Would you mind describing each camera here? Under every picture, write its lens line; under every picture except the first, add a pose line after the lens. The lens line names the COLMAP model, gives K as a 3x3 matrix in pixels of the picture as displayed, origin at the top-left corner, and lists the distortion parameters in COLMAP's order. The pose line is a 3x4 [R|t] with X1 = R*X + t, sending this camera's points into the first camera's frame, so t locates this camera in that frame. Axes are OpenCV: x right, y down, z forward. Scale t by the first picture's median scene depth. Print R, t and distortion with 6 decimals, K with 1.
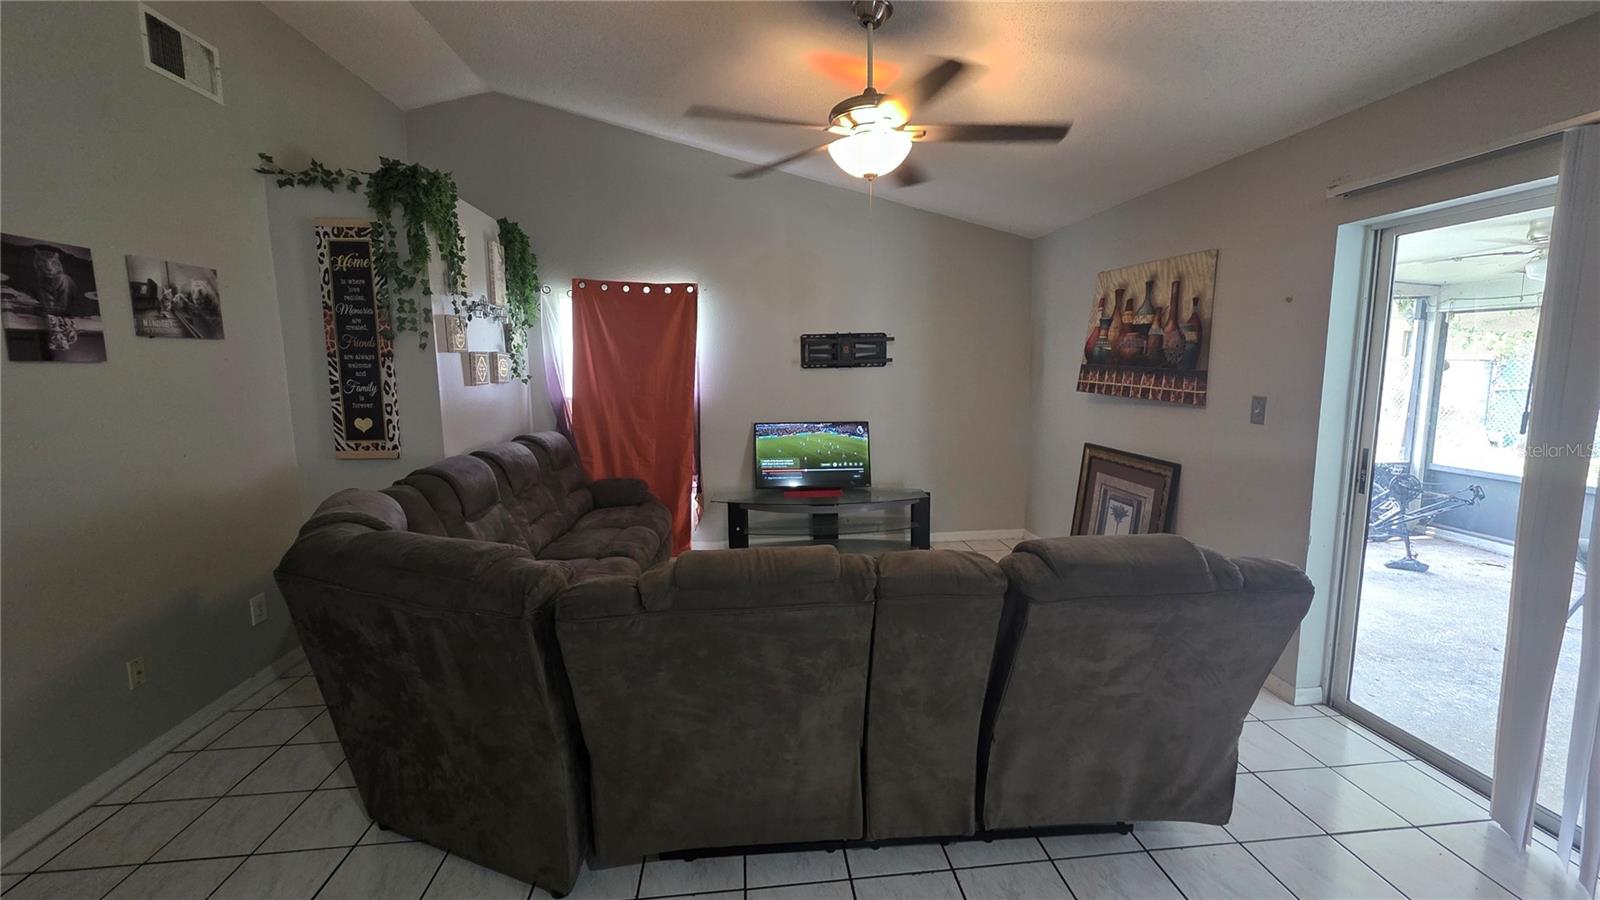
lens RADIAL K [[640.5, 0, 806.1], [0, 640.5, 443.0], [0, 0, 1]] dist [0.001634, -0.000067]
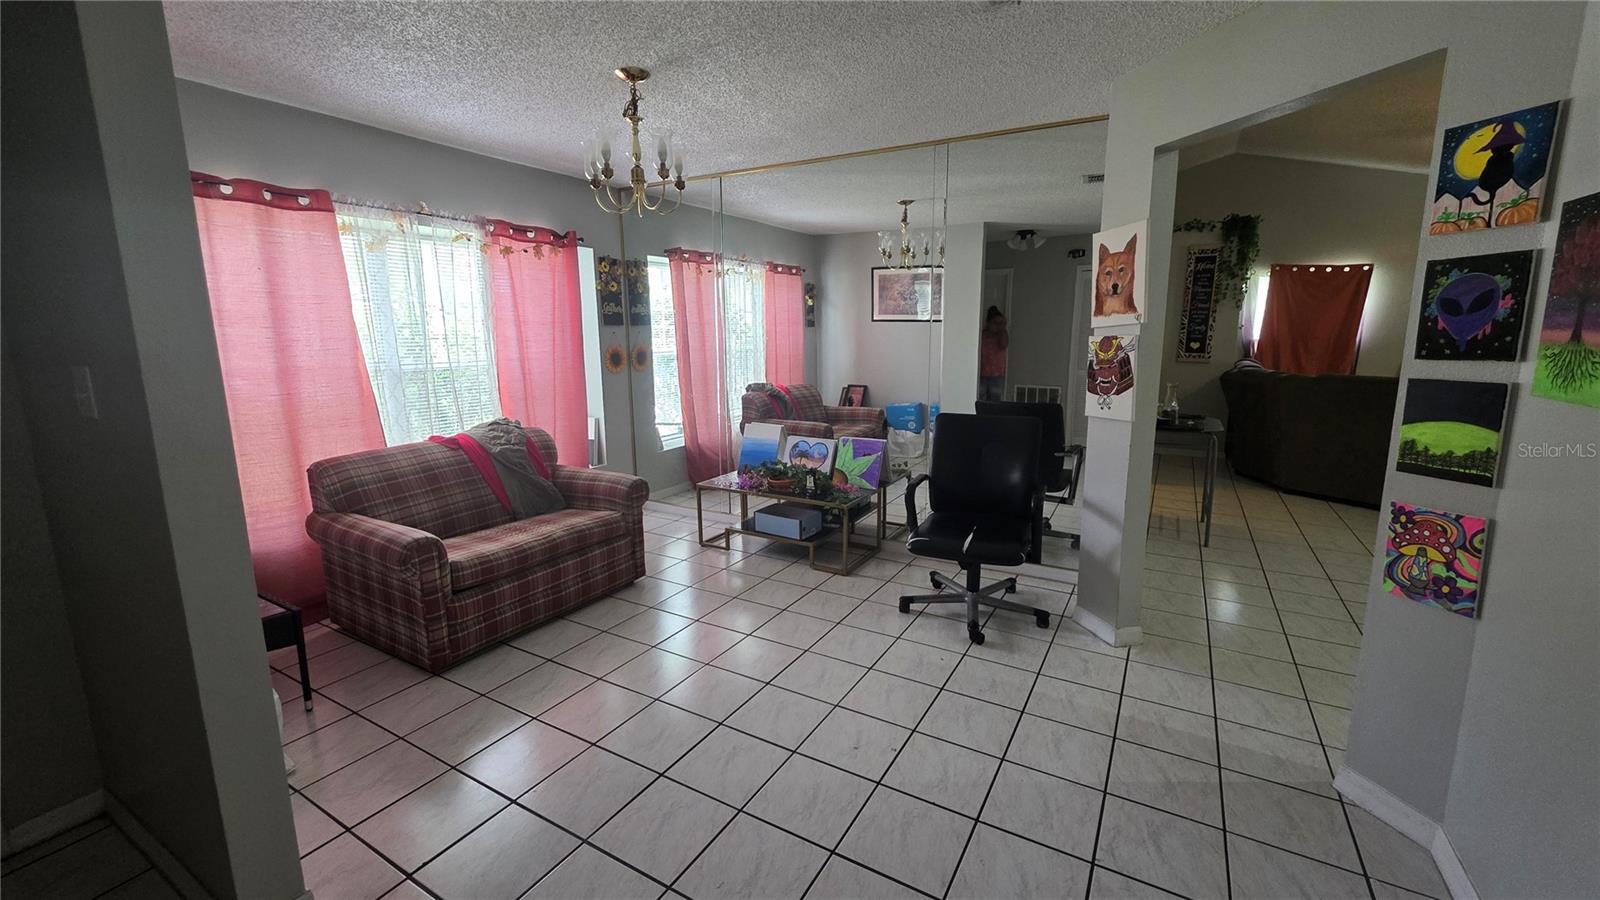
lens RADIAL K [[654.7, 0, 801.1], [0, 654.7, 439.5], [0, 0, 1]] dist [-0.000343, -0.000083]
pose [[0.807623, 0.109765, -0.579393, -0.386957], [-0.085331, 0.993936, 0.069356, 0.195301], [0.583492, -0.006573, 0.812092, -1.208105]]
